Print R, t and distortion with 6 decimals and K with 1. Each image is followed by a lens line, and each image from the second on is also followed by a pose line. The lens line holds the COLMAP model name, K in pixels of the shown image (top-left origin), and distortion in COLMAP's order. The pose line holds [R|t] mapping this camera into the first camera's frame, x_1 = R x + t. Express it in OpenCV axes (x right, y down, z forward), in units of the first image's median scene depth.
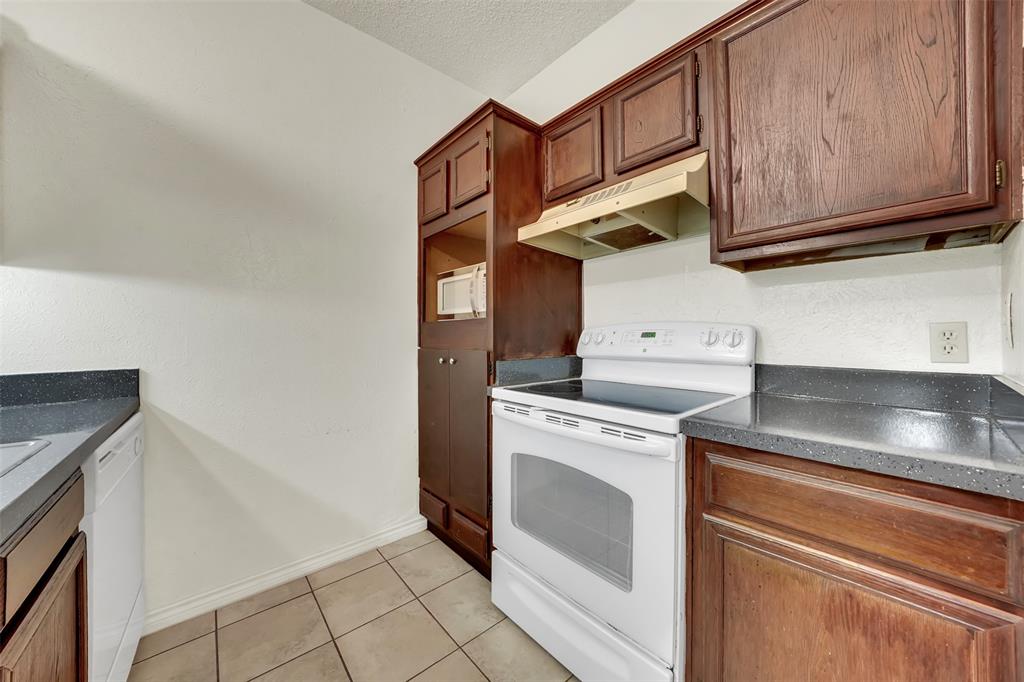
lens RADIAL K [[363.4, 0, 501.1], [0, 363.4, 339.1], [0, 0, 1]] dist [-0.014240, -0.000170]
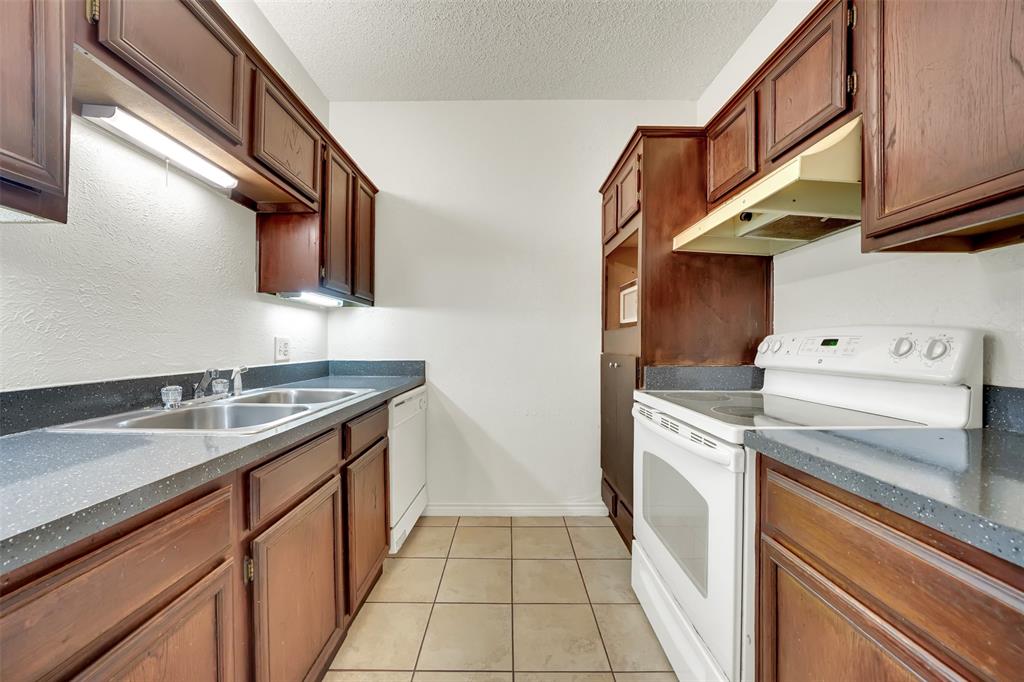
lens RADIAL K [[363.4, 0, 501.1], [0, 363.4, 339.1], [0, 0, 1]] dist [-0.014240, -0.000170]
pose [[0.753902, -0.000516, -0.656987, 0.390673], [-0.011447, 0.999838, -0.013920, 0.000301], [0.656887, 0.018015, 0.753774, -0.093390]]
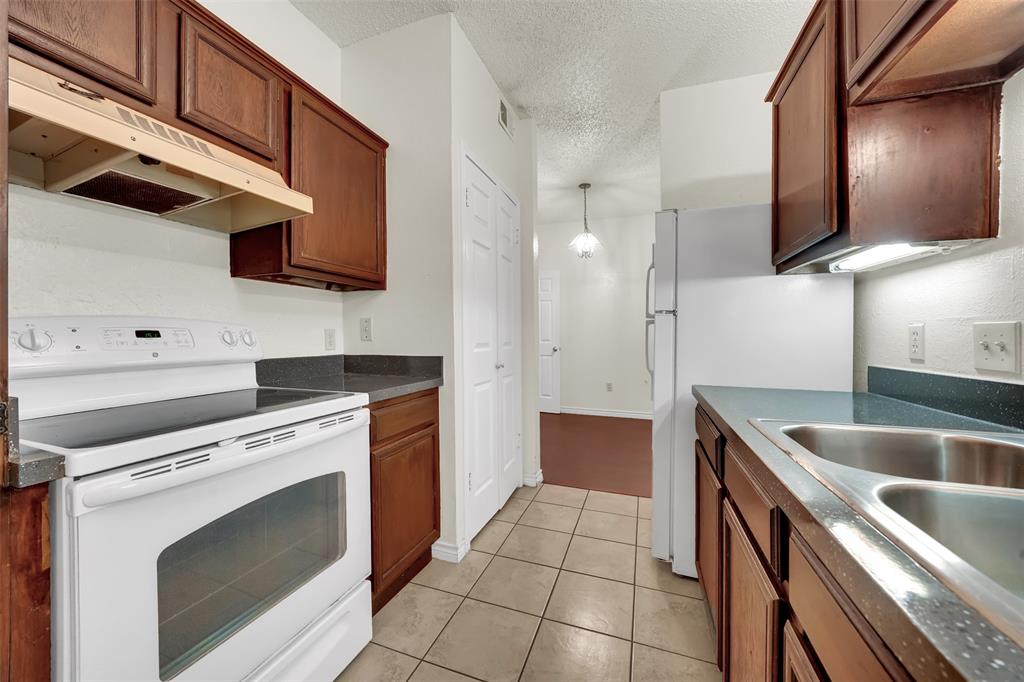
lens RADIAL K [[382.6, 0, 504.2], [0, 382.6, 343.7], [0, 0, 1]] dist [-0.007065, -0.000108]
pose [[-0.490903, -0.010885, 0.871146, -0.649957], [0.013657, 0.999703, 0.020188, 0.002283], [-0.871107, 0.021808, -0.490609, 0.765984]]
